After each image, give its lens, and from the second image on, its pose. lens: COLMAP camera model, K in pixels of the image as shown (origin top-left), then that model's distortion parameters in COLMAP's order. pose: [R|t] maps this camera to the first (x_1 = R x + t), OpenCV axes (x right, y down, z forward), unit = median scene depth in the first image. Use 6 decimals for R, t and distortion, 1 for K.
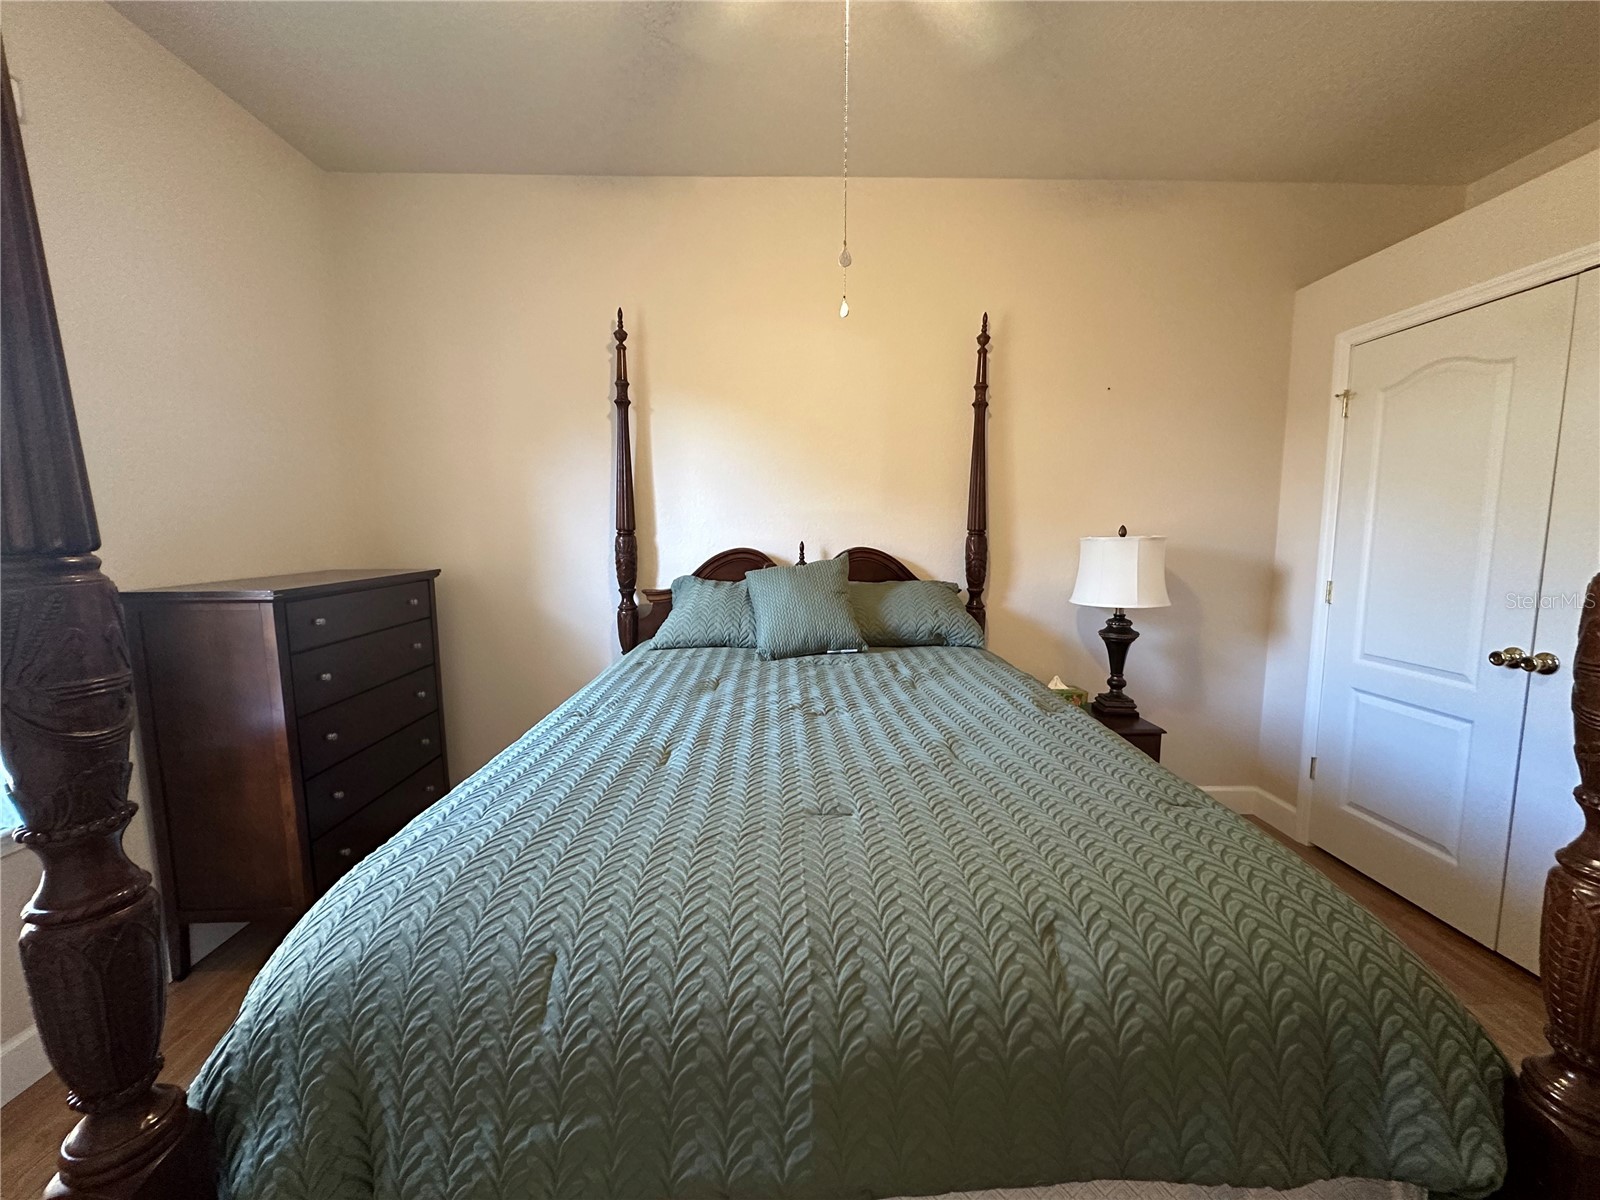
lens RADIAL K [[633.2, 0, 797.5], [0, 633.2, 601.7], [0, 0, 1]] dist [-0.007156, 0.000555]
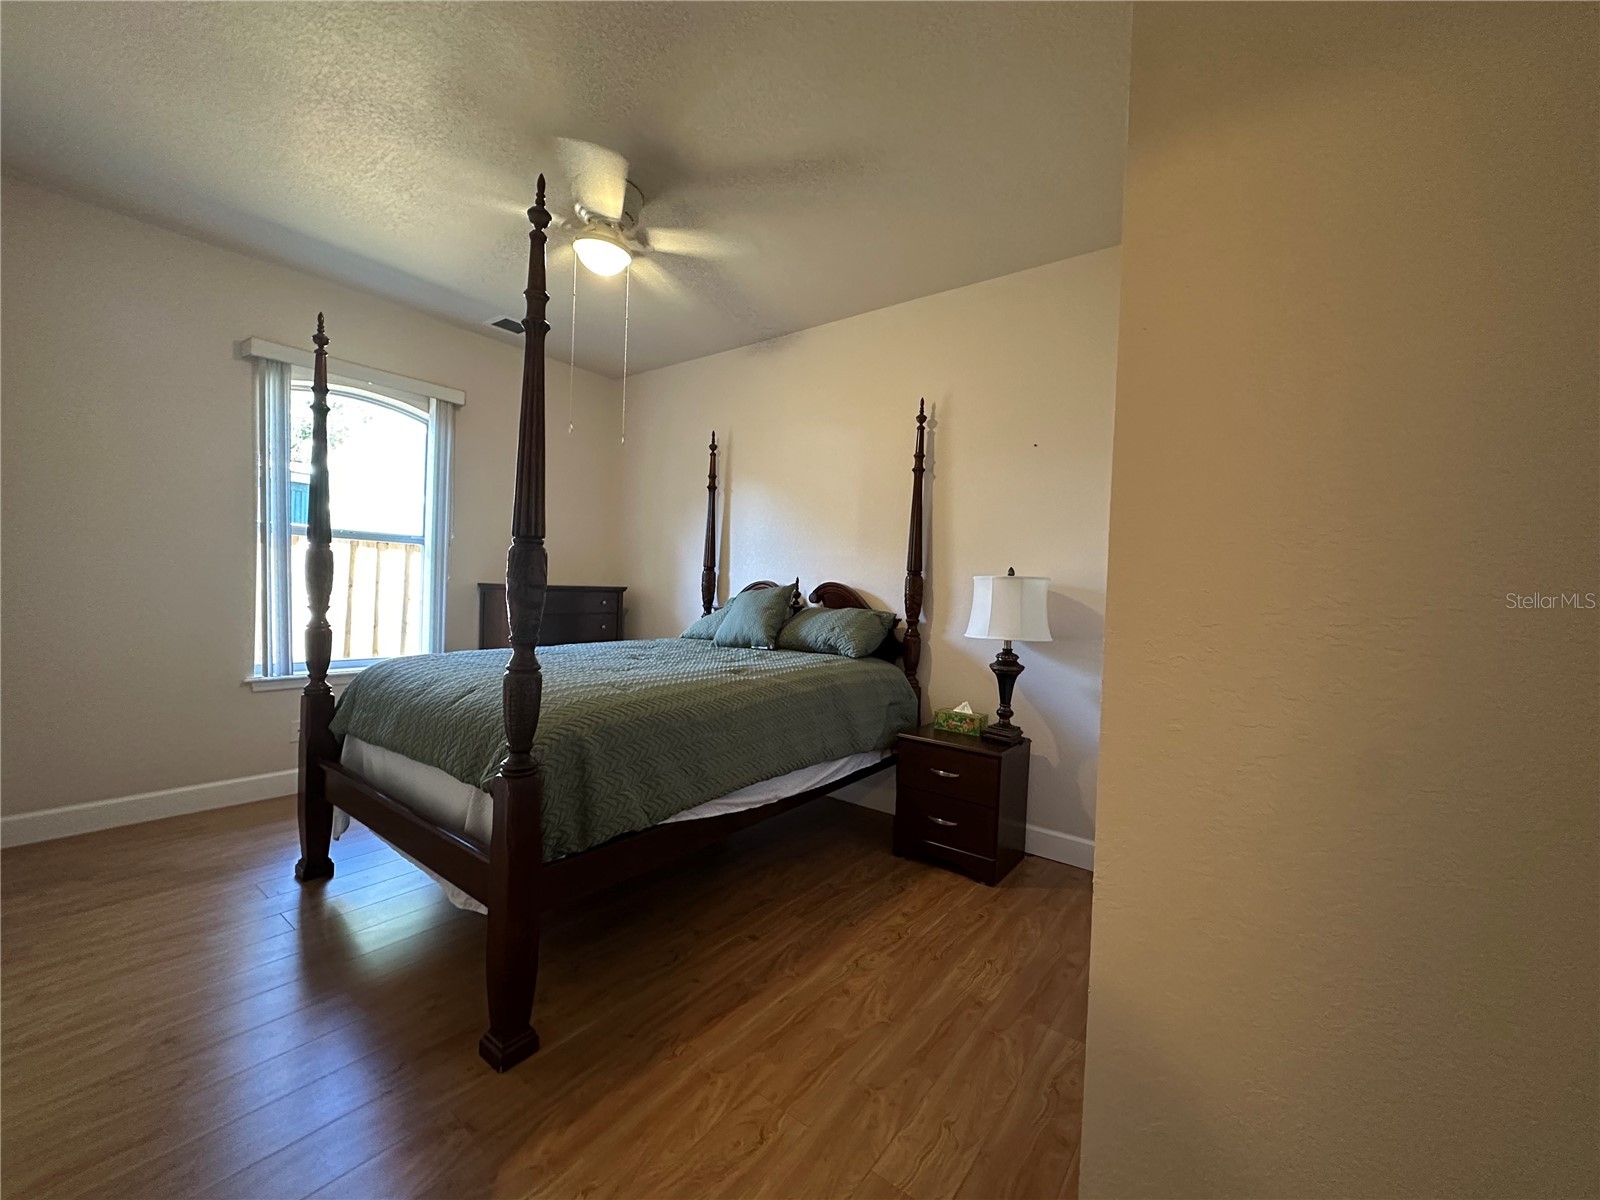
lens RADIAL K [[633.2, 0, 799.3], [0, 633.2, 597.9], [0, 0, 1]] dist [-0.007156, 0.000555]
pose [[0.783446, 0.041090, -0.620100, 0.897888], [-0.106479, 0.991932, -0.068799, 0.047346], [0.612270, 0.119928, 0.781500, -0.079811]]
